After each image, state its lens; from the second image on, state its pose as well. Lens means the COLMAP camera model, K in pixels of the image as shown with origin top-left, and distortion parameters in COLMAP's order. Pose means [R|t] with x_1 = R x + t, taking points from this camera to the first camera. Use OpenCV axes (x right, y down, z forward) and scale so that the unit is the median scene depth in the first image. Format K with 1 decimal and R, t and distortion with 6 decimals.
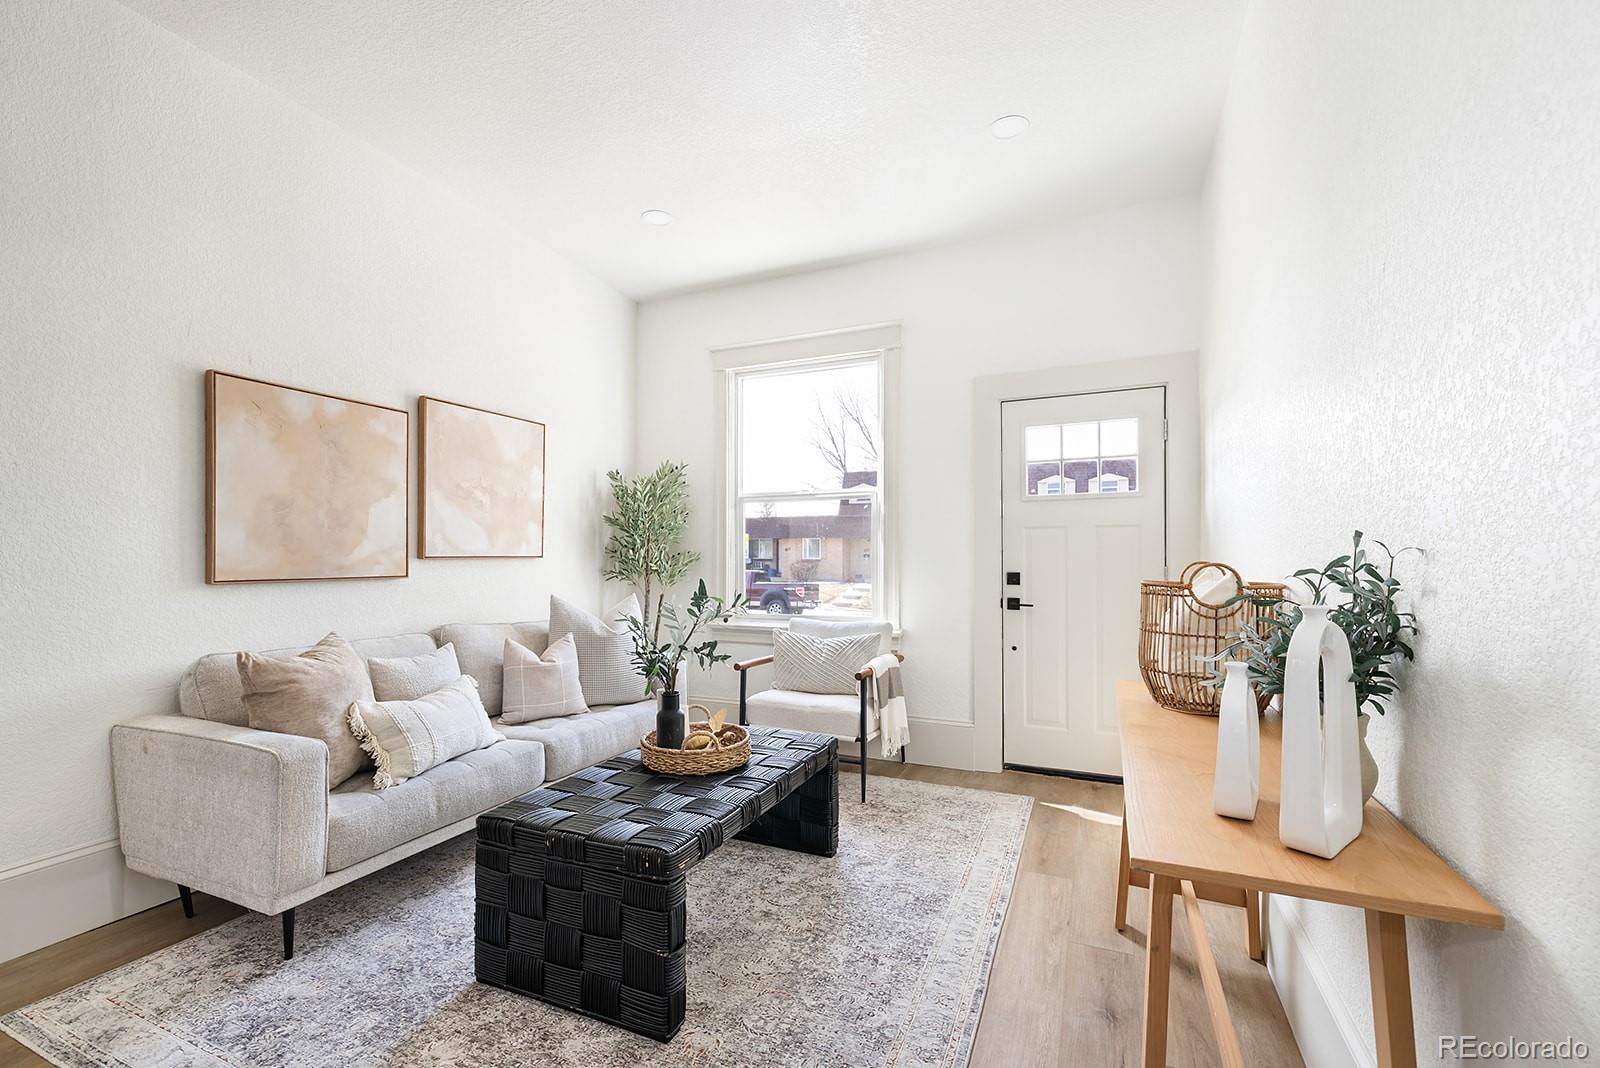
lens RADIAL K [[684.2, 0, 830.8], [0, 684.2, 547.3], [0, 0, 1]] dist [0.002429, 0.000047]
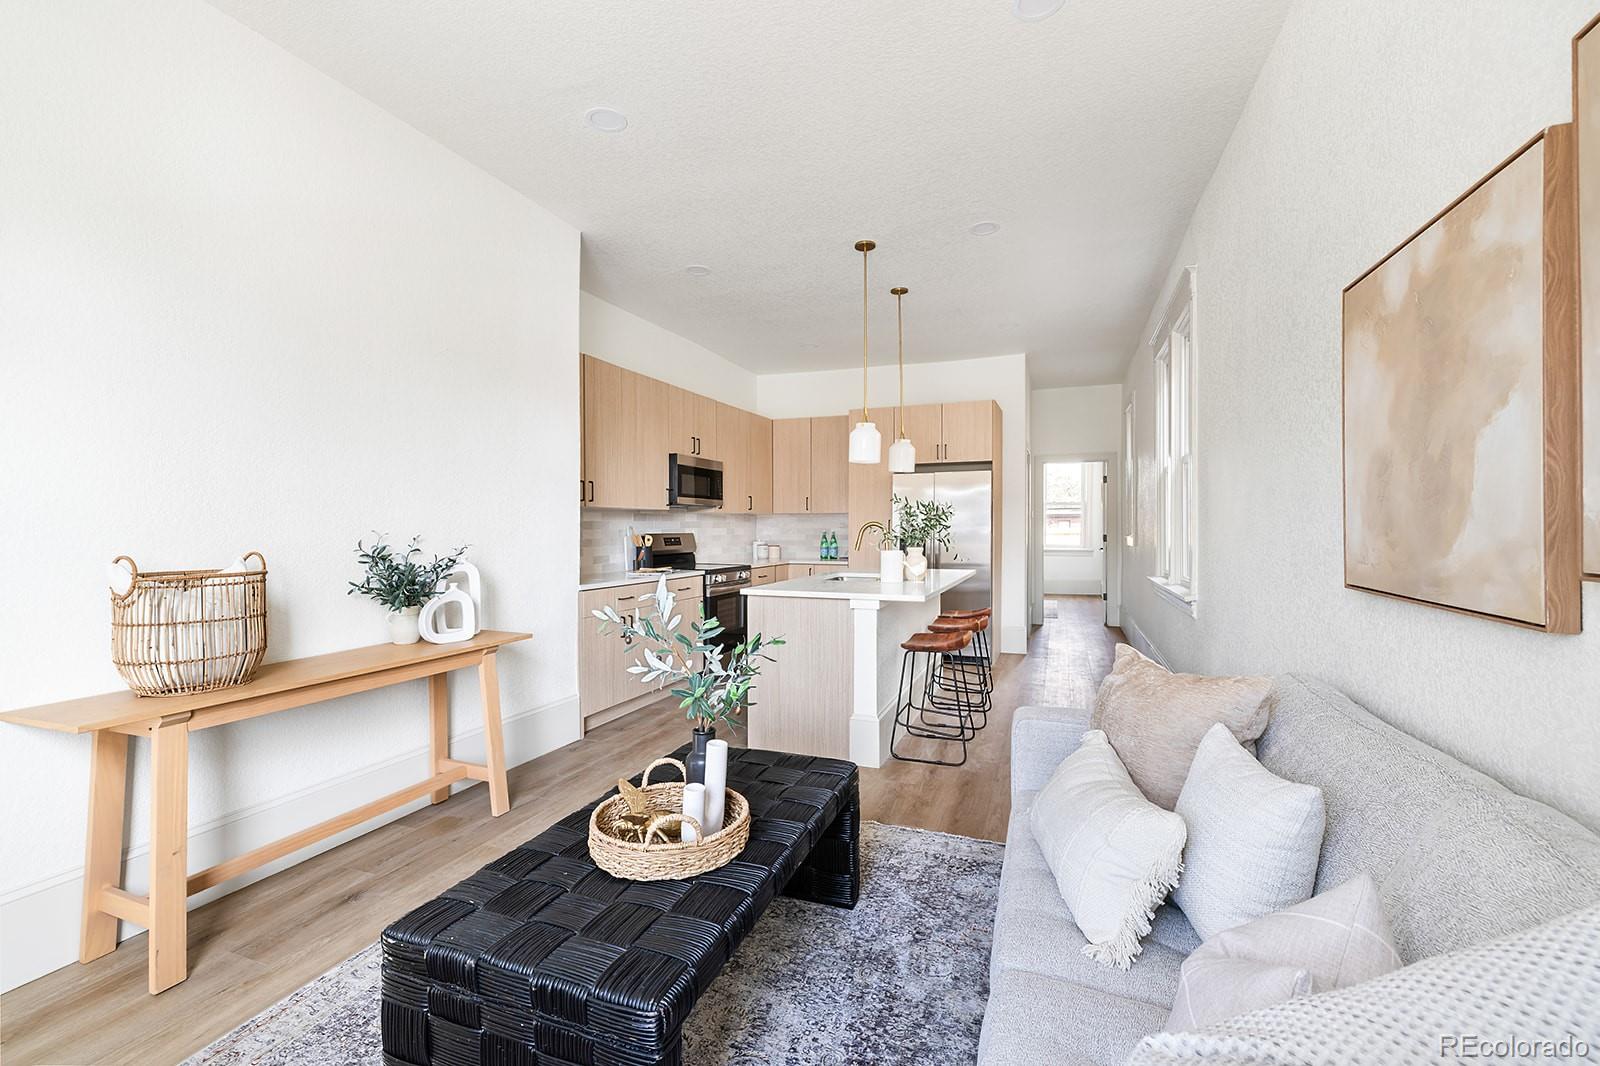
lens RADIAL K [[677.0, 0, 811.5], [0, 677.0, 541.3], [0, 0, 1]] dist [0.000751, -0.000306]
pose [[-0.998772, 0.000309, -0.049543, -0.228283], [-0.000249, 0.999937, 0.011259, -0.002803], [0.049544, 0.011257, -0.998709, 1.225798]]
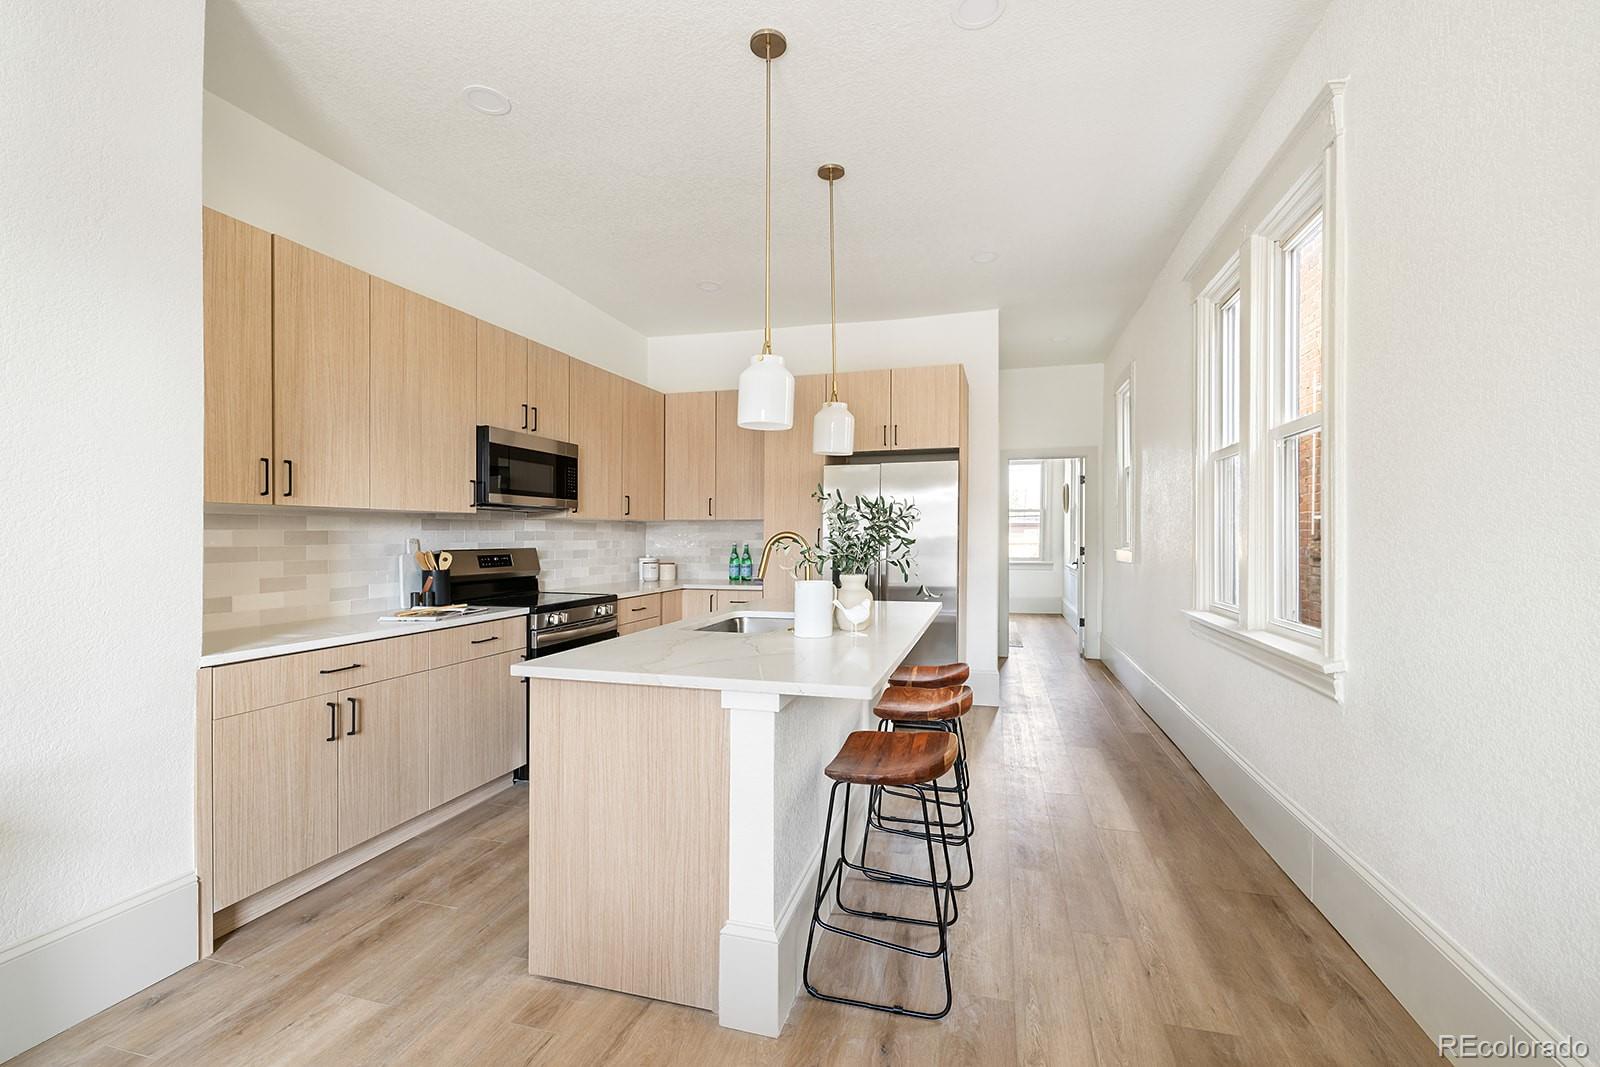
lens RADIAL K [[684.2, 0, 814.4], [0, 684.2, 550.8], [0, 0, 1]] dist [0.002429, 0.000047]
pose [[-0.990313, 0.002056, -0.138839, -0.338086], [0.000457, 0.999933, 0.011548, -0.013438], [0.138853, 0.011373, -0.990248, 0.712626]]
